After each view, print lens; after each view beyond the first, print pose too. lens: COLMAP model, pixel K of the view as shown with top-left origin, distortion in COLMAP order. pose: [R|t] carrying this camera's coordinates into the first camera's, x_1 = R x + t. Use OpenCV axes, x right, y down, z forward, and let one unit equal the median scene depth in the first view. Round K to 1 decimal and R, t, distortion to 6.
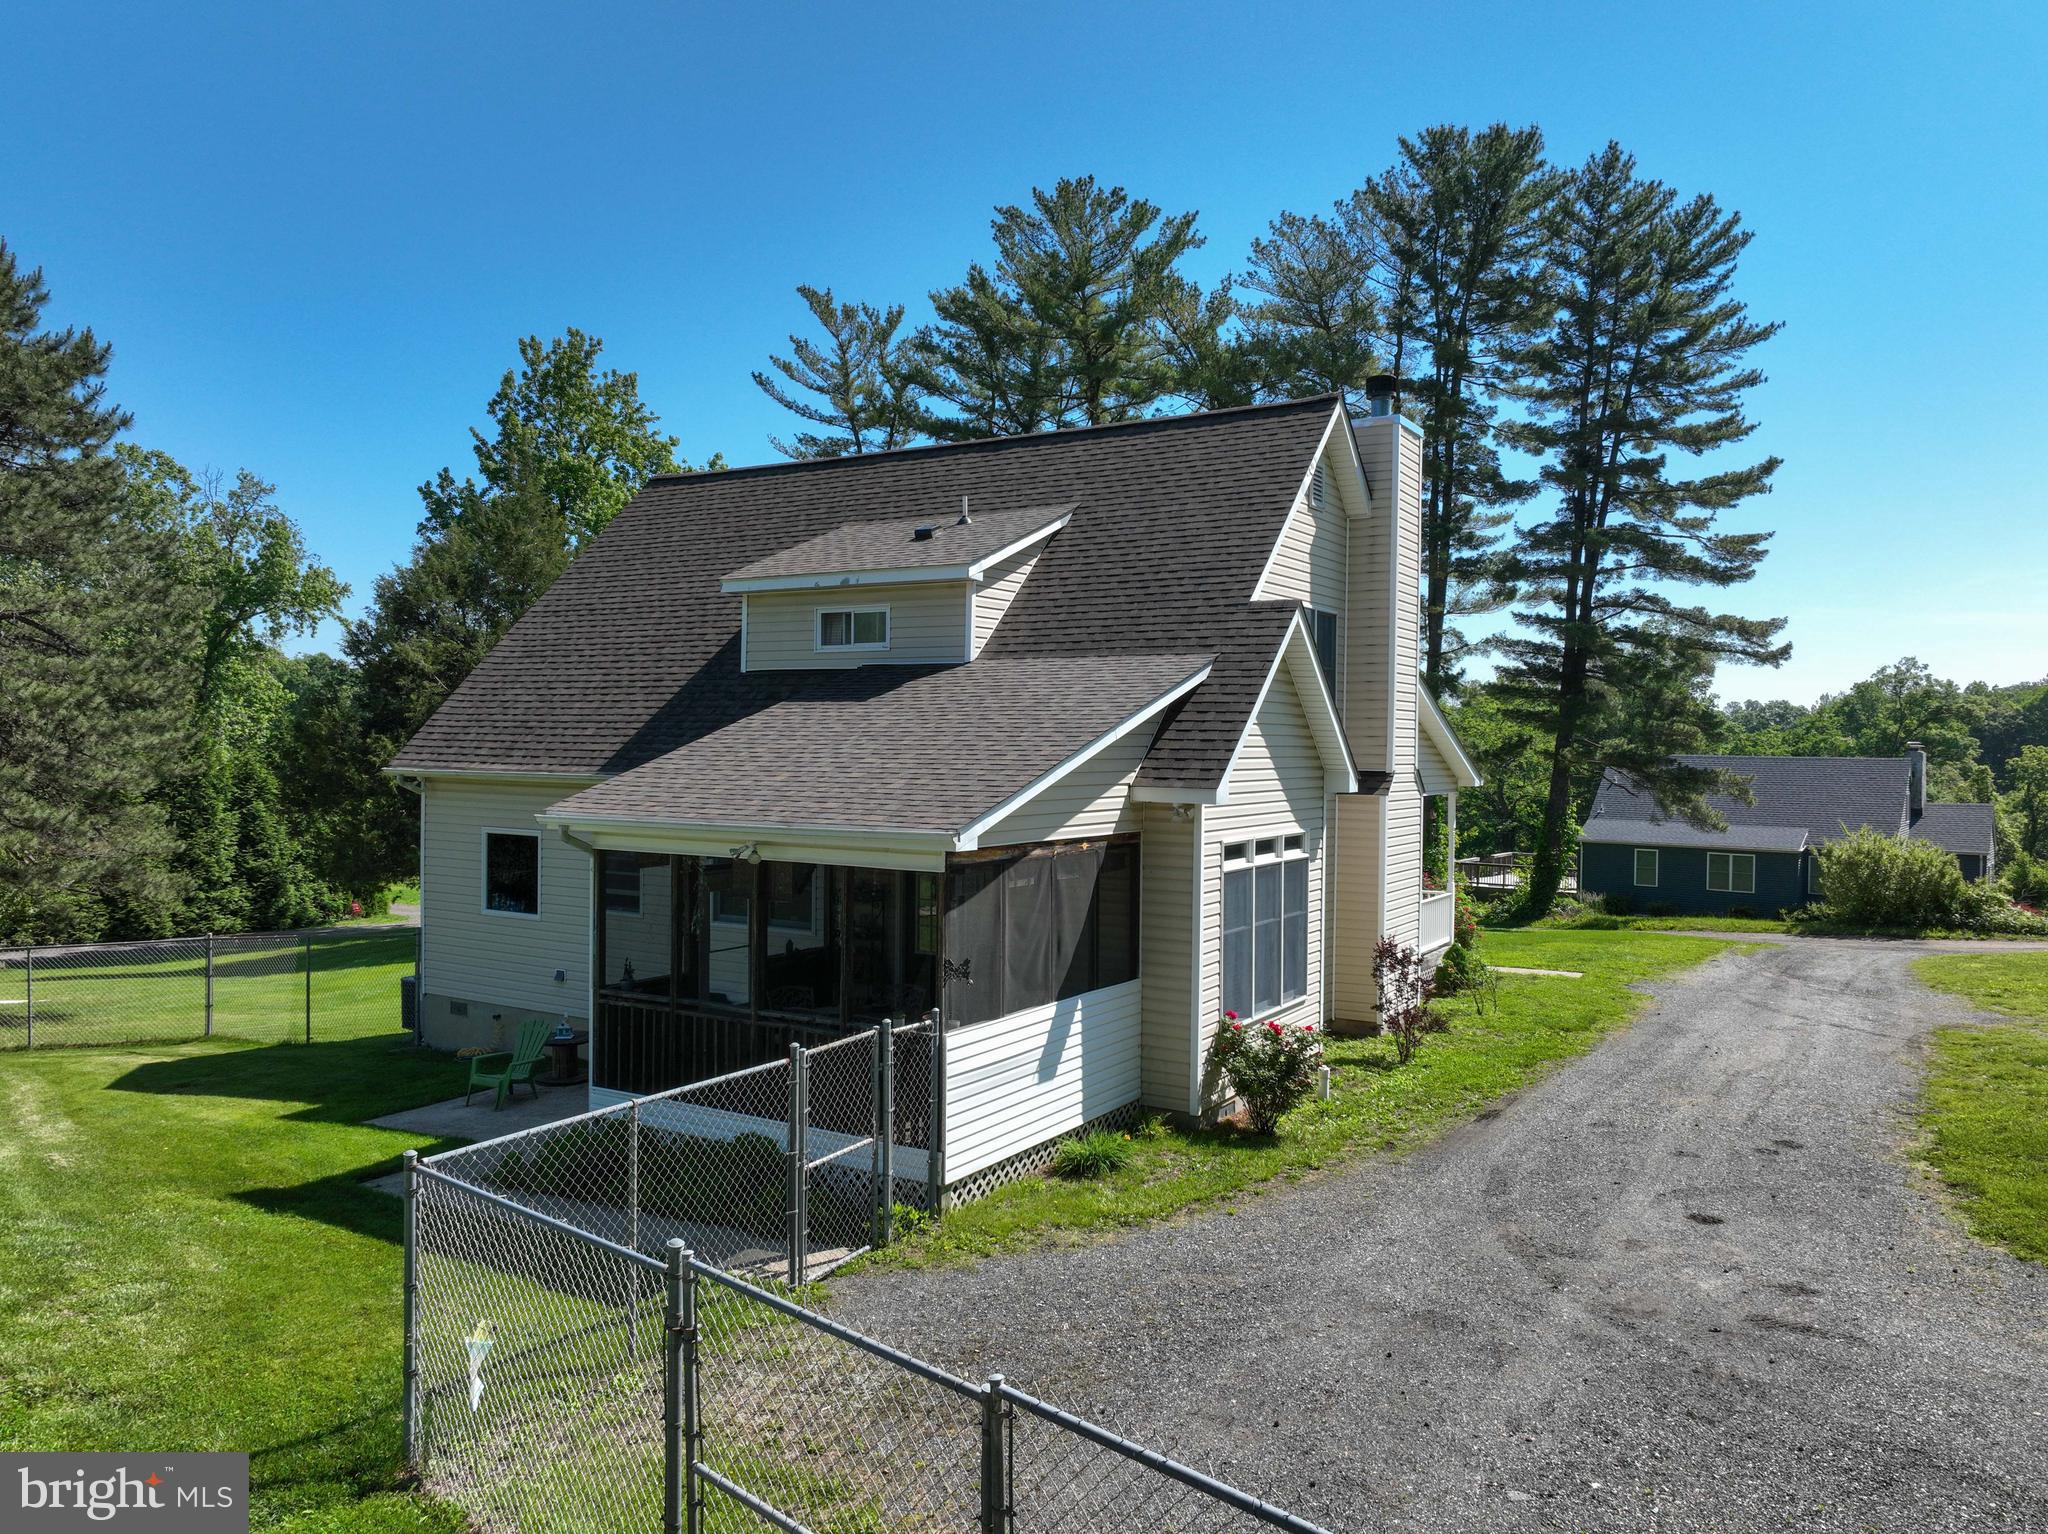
lens RADIAL K [[1442.5, 0, 1032.4], [0, 1442.5, 755.3], [0, 0, 1]] dist [-0.006927, 0.027513]
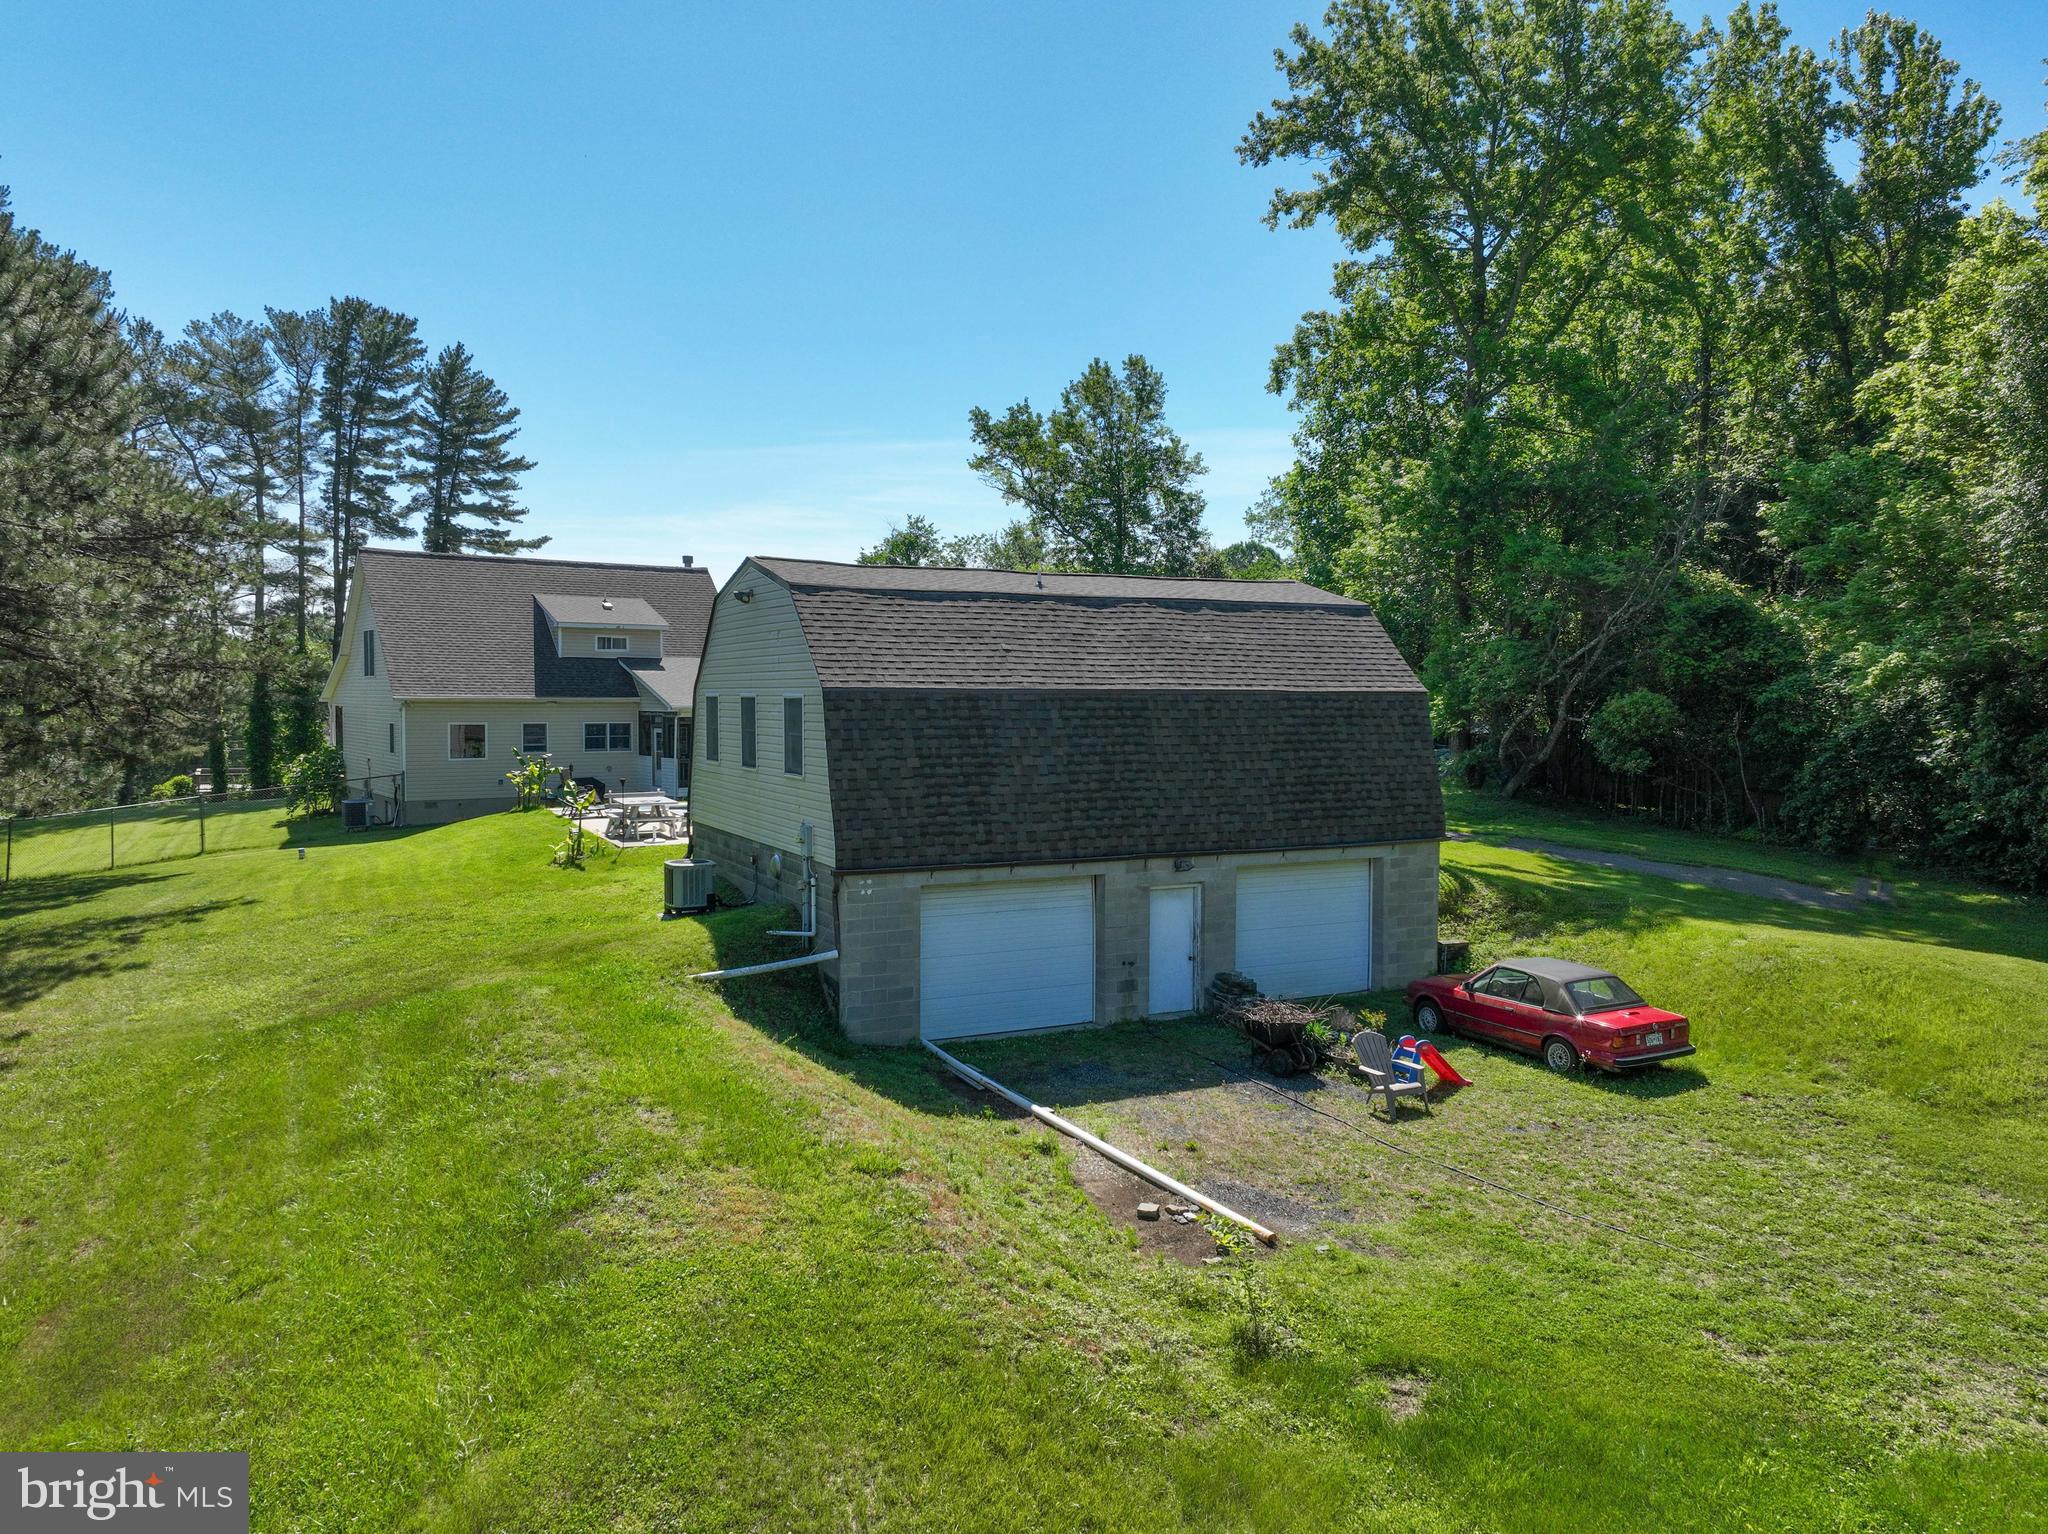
lens RADIAL K [[1442.5, 0, 1032.4], [0, 1442.5, 755.3], [0, 0, 1]] dist [-0.006927, 0.027513]
pose [[0.389044, -0.042668, 0.920231, -1.882293], [0.005305, 0.999014, 0.044079, 0.005963], [-0.921204, -0.012267, 0.388886, -0.648015]]
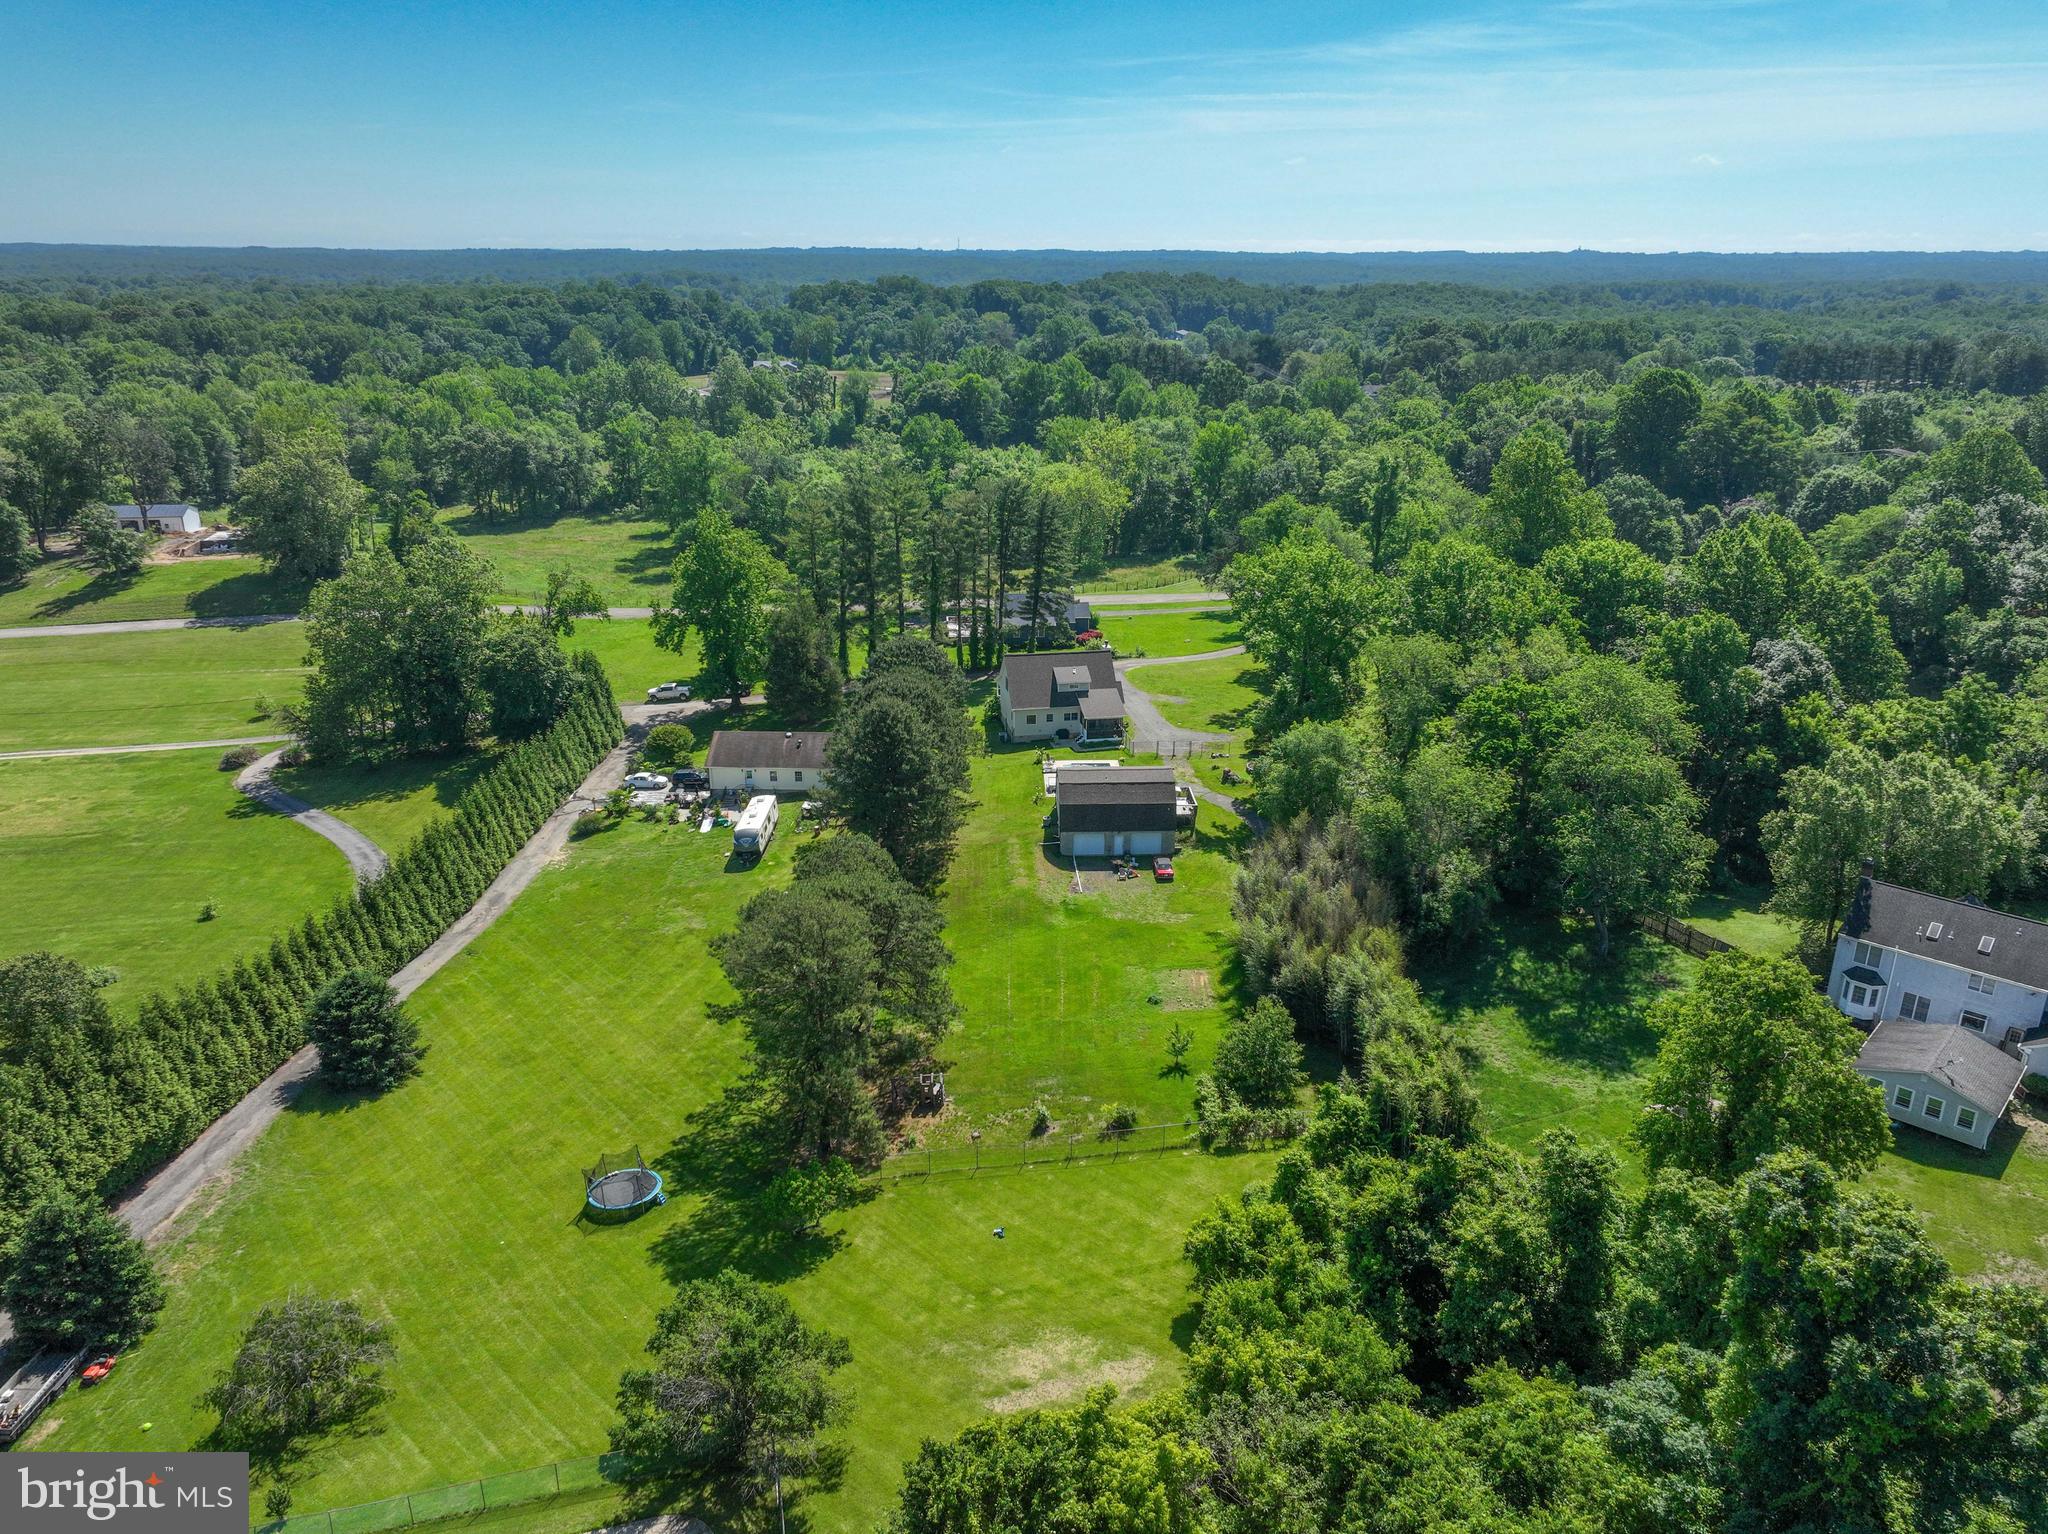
lens RADIAL K [[1442.5, 0, 1032.4], [0, 1442.5, 755.3], [0, 0, 1]] dist [-0.006927, 0.027513]
pose [[0.742152, -0.225134, 0.631289, -4.880539], [0.005430, 0.943885, 0.330229, -2.134191], [-0.670210, -0.241652, 0.701729, -4.201286]]
